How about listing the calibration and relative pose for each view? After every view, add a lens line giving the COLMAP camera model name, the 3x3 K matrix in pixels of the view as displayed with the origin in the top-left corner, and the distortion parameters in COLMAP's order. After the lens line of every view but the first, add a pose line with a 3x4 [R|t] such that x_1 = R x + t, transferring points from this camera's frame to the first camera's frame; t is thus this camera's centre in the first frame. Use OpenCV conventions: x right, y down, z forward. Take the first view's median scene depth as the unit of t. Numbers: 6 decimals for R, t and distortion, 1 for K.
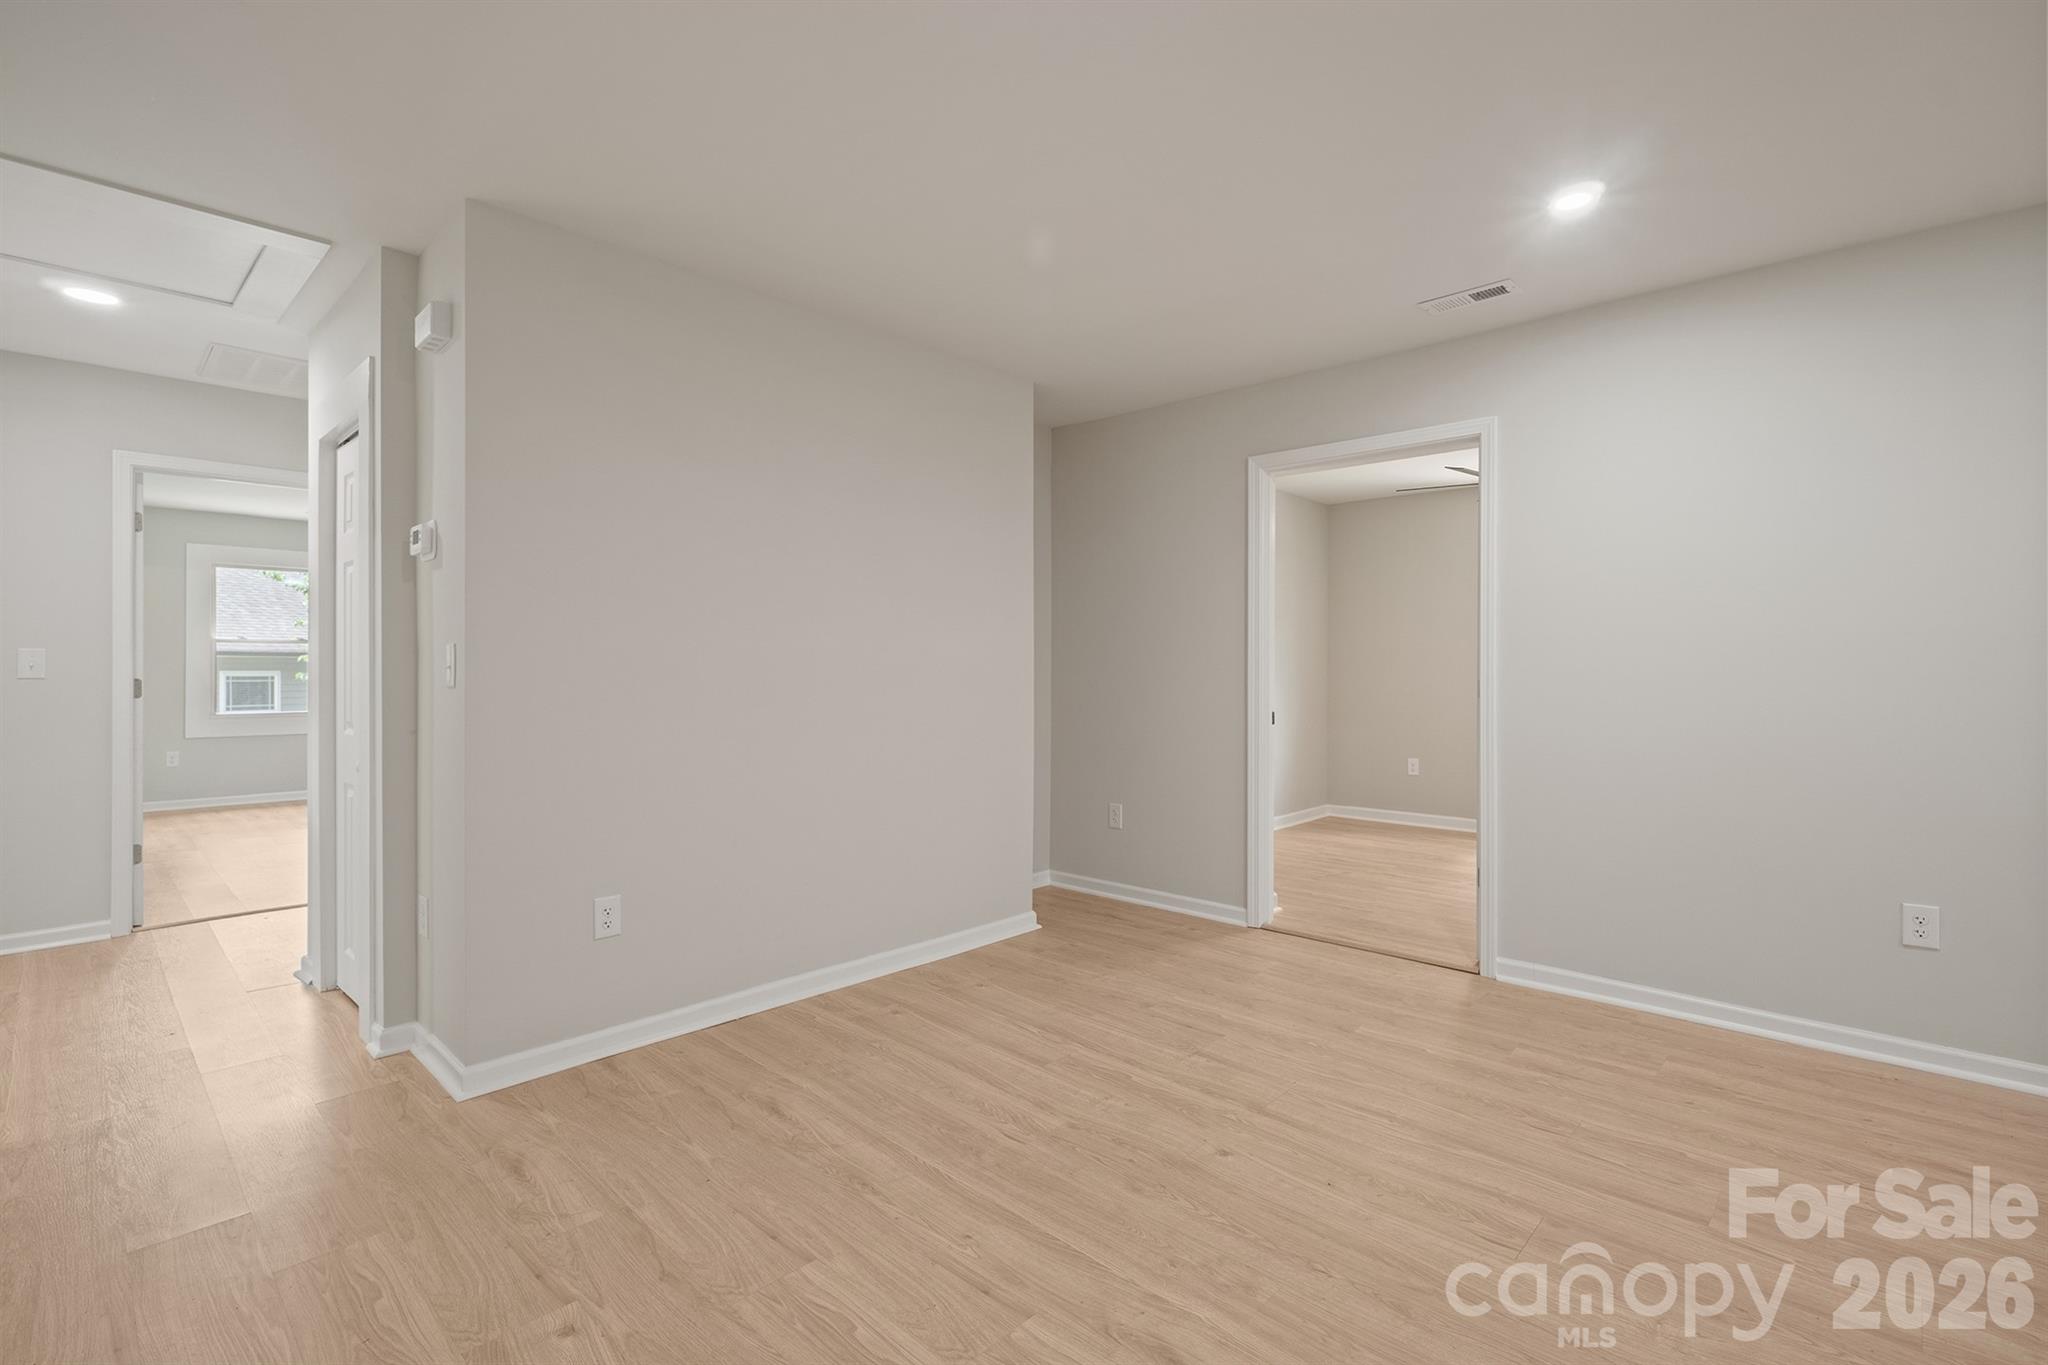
lens RADIAL K [[936.0, 0, 1027.5], [0, 936.0, 669.5], [0, 0, 1]] dist [-0.006389, -0.000970]
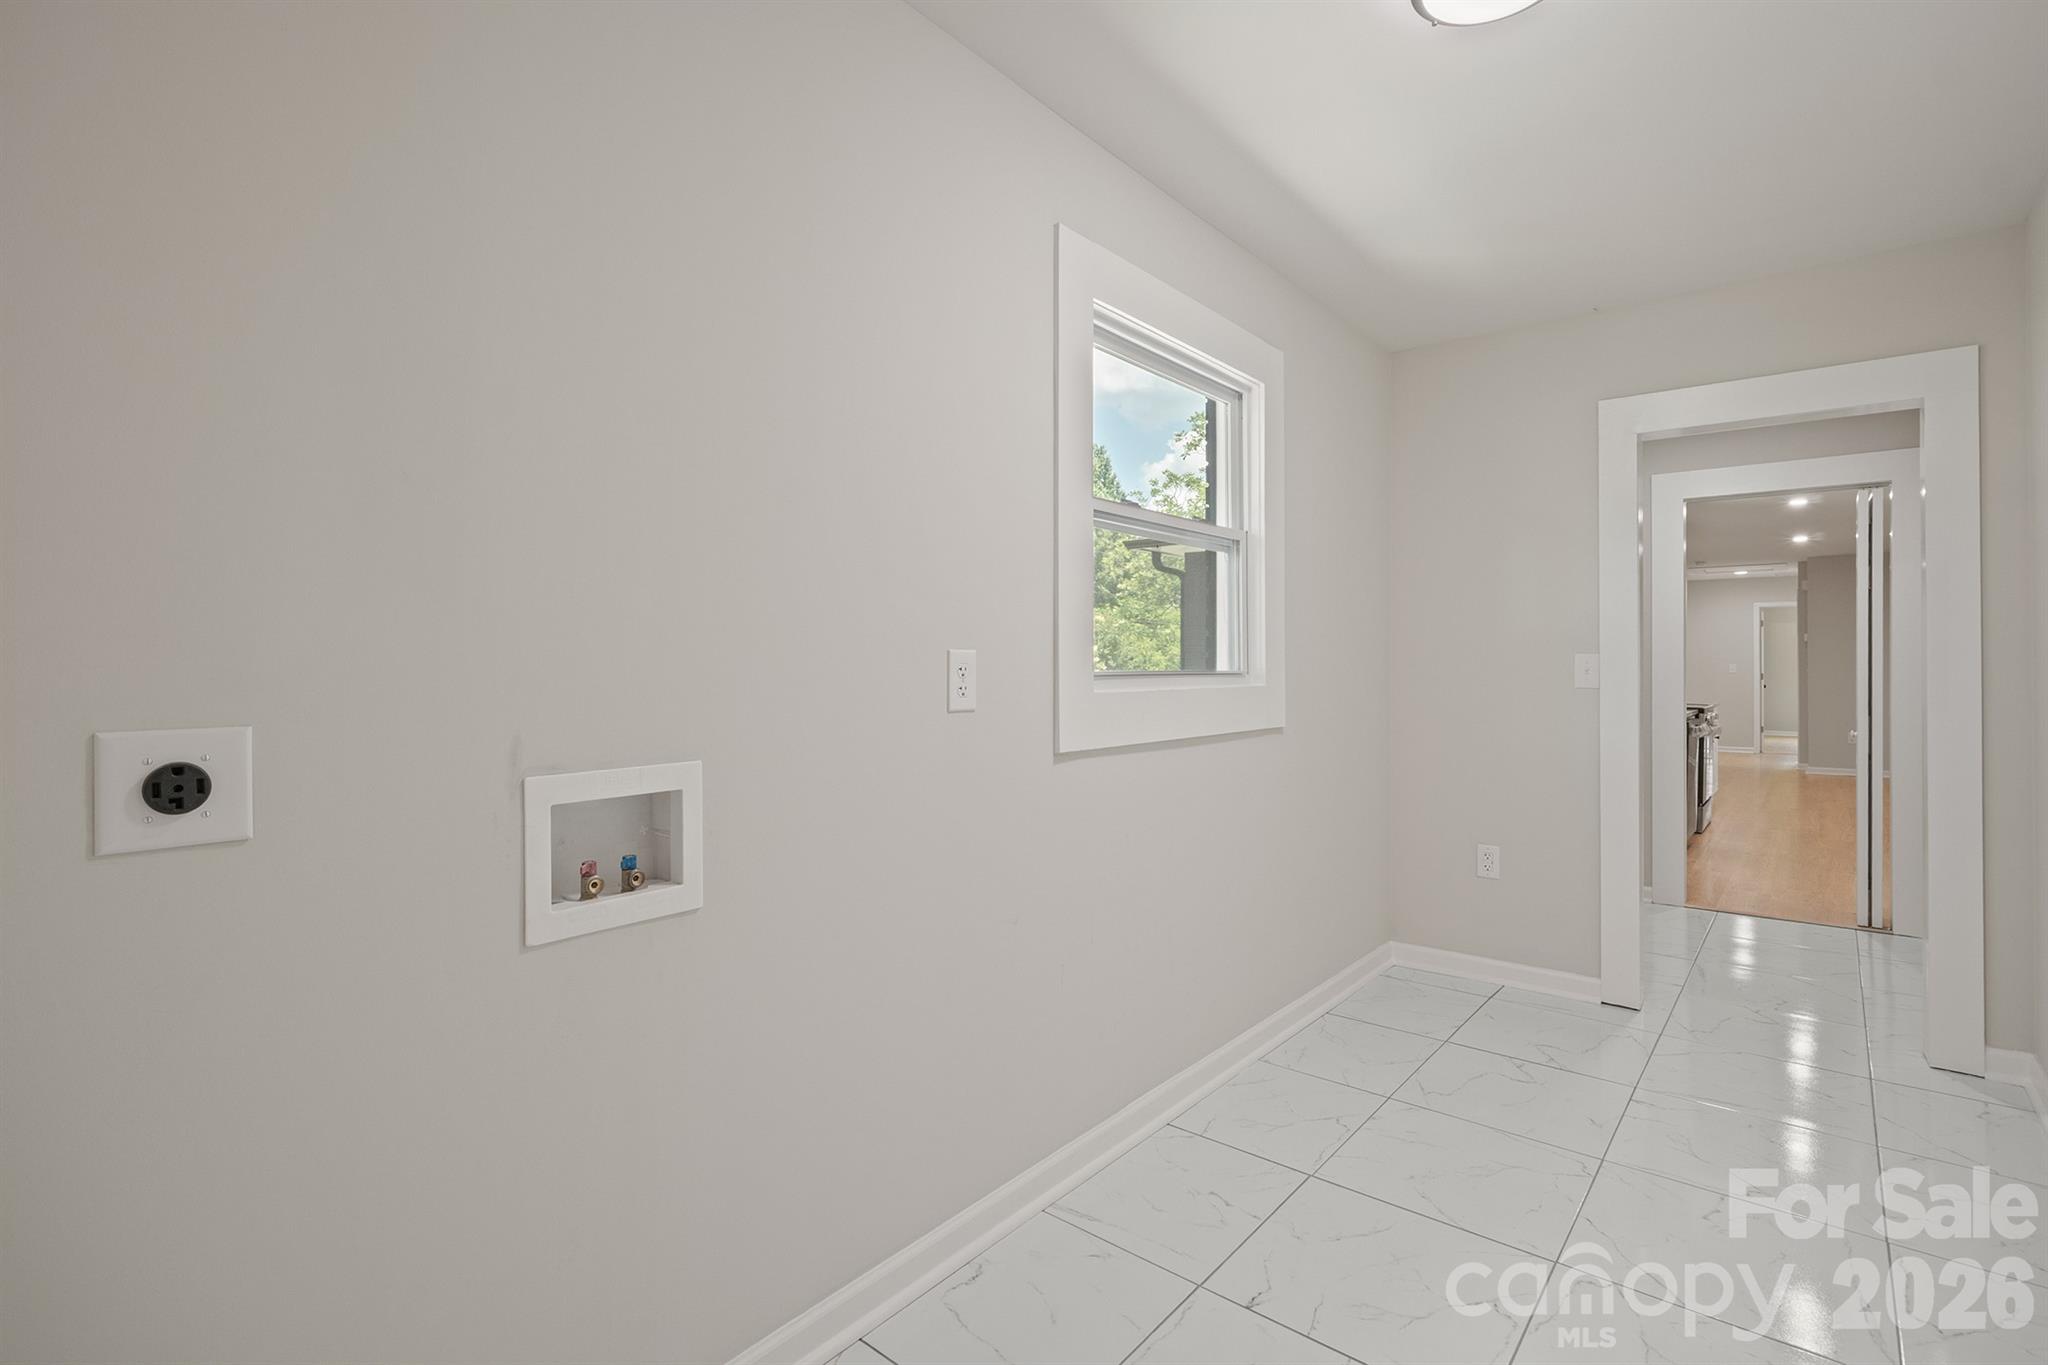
lens RADIAL K [[936.0, 0, 1027.5], [0, 936.0, 669.5], [0, 0, 1]] dist [-0.006389, -0.000970]
pose [[0.058566, -0.002415, -0.998281, 2.940285], [-0.000010, 0.999997, -0.002420, 0.005710], [0.998284, 0.000151, 0.058566, -2.394311]]
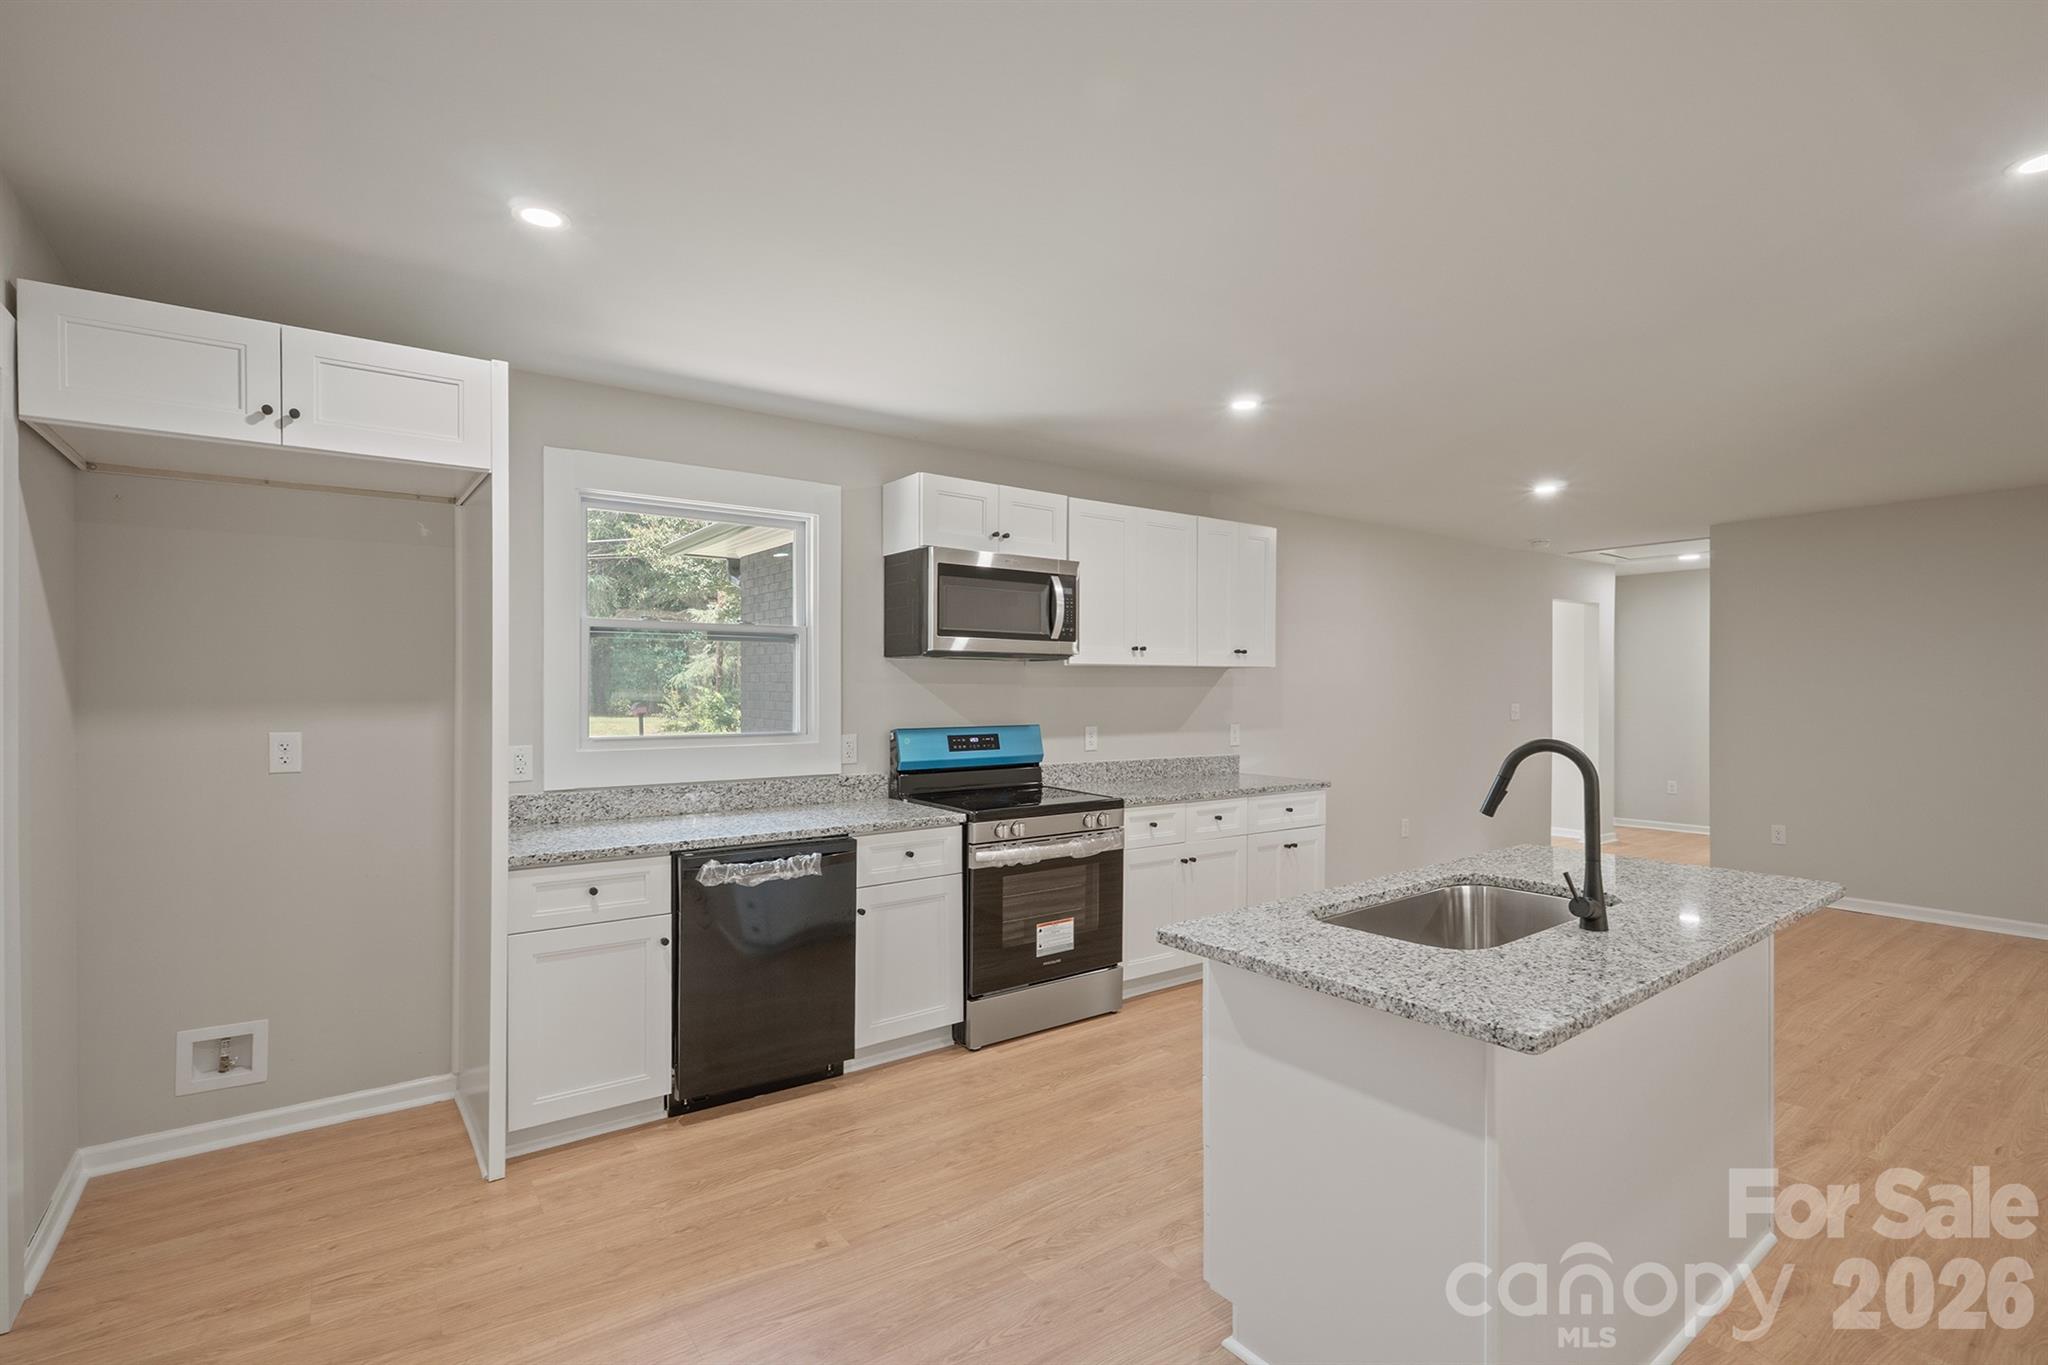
lens RADIAL K [[945.7, 0, 1026.6], [0, 945.7, 686.1], [0, 0, 1]] dist [-0.006010, -0.000397]
pose [[-0.178404, -0.001372, -0.983956, 1.927455], [-0.001470, 0.999998, -0.001127, -0.067898], [0.983956, 0.001245, -0.178406, -0.296934]]
